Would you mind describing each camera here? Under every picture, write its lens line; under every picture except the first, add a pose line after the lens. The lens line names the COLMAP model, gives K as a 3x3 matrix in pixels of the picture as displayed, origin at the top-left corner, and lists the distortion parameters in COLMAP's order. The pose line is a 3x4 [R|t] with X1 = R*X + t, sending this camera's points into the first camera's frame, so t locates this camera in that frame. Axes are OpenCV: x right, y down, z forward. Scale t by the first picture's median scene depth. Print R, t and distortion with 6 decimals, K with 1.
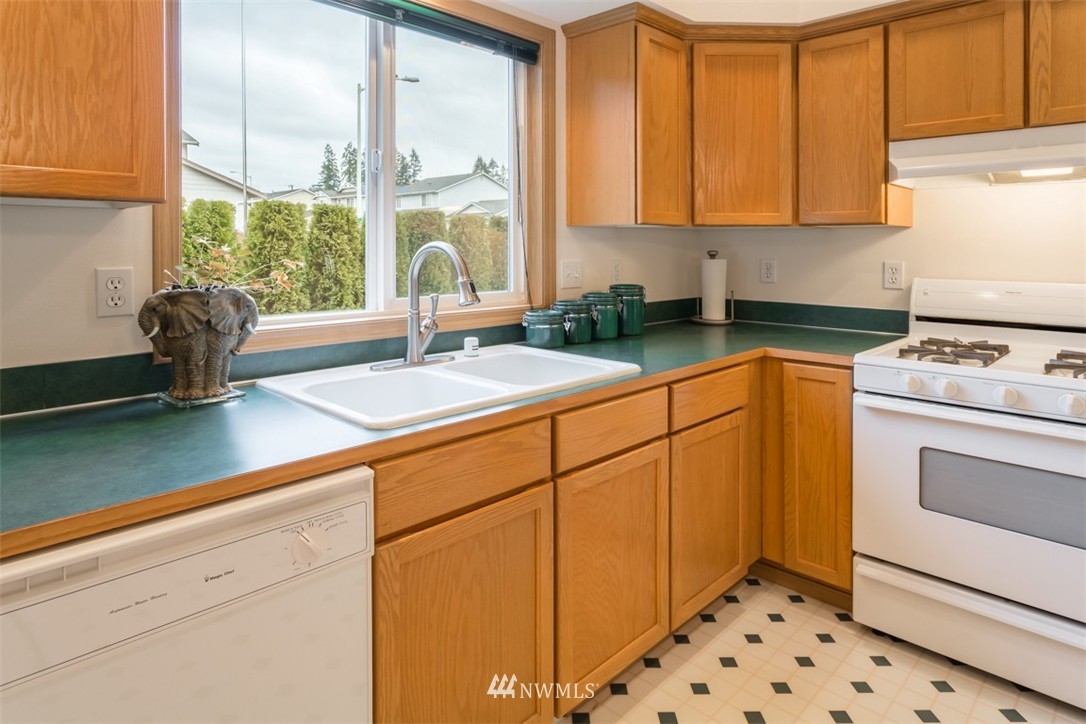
lens RADIAL K [[593.8, 0, 537.8], [0, 593.8, 245.2], [0, 0, 1]] dist [-0.003071, 0.000585]
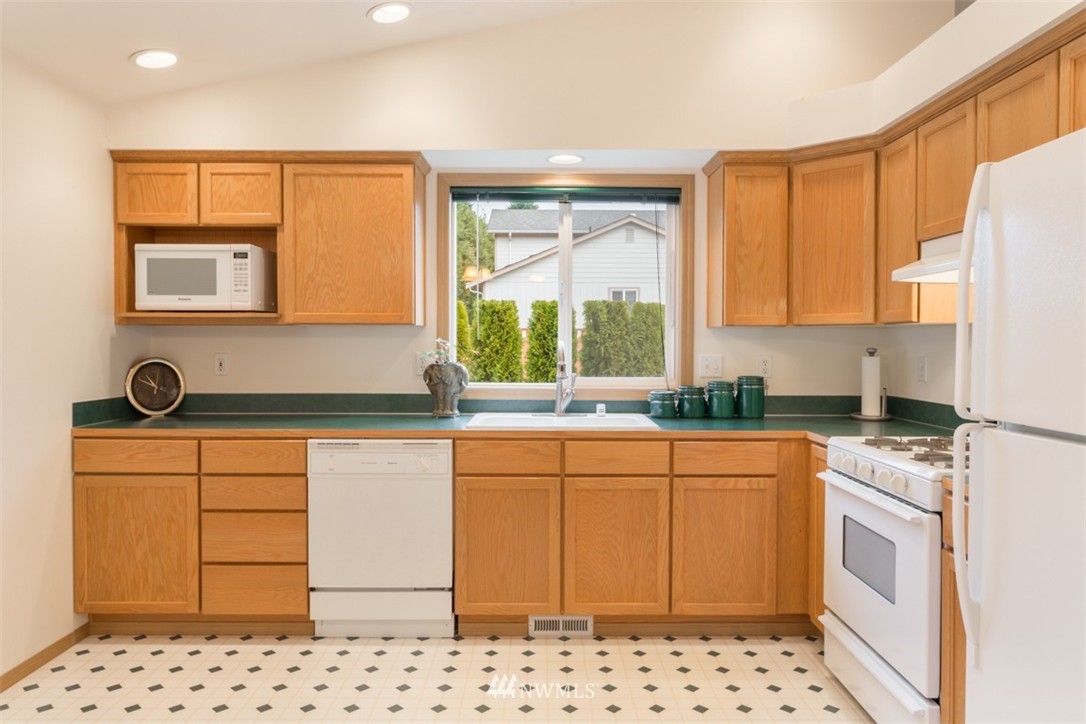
lens RADIAL K [[801.1, 0, 537.2], [0, 801.1, 335.5], [0, 0, 1]] dist [-0.007244, -0.001194]
pose [[0.659167, -0.006994, -0.751964, 1.203534], [0.000224, 0.999959, -0.009104, 0.000258], [0.751996, 0.005832, 0.659141, -0.420893]]
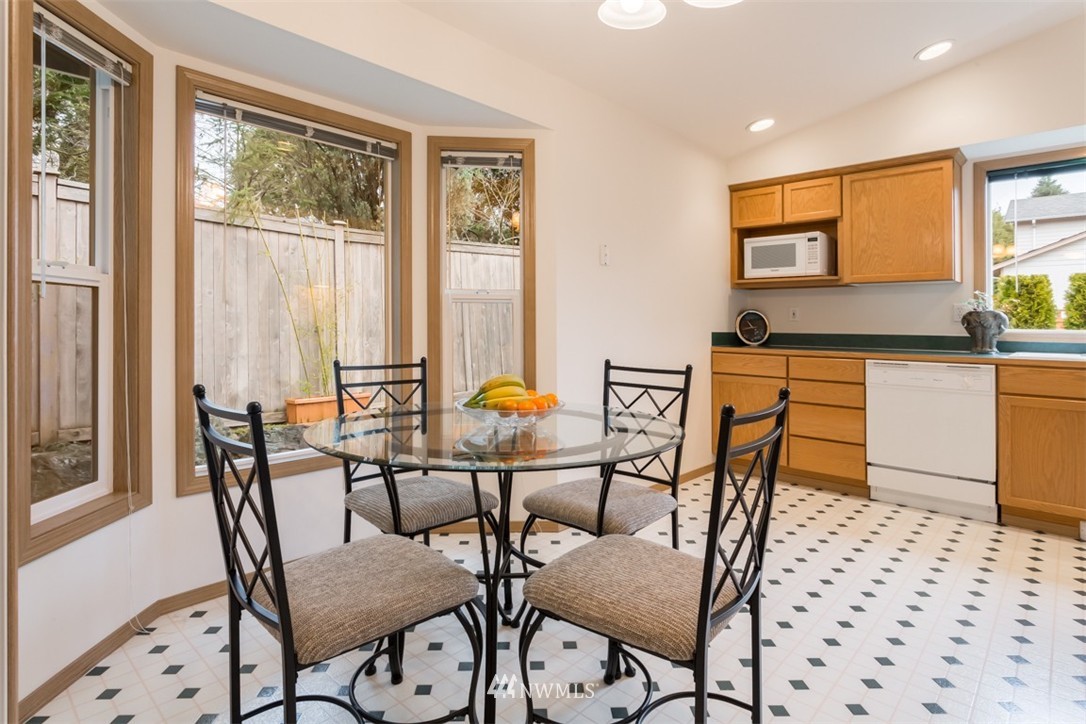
lens RADIAL K [[562.2, 0, 516.6], [0, 562.2, 313.6], [0, 0, 1]] dist [-0.001444, 0.000312]
pose [[-0.059837, -0.014839, -0.998098, 1.400044], [-0.004305, 0.999884, -0.014607, 0.088377], [0.998199, 0.003423, -0.059894, -0.632858]]
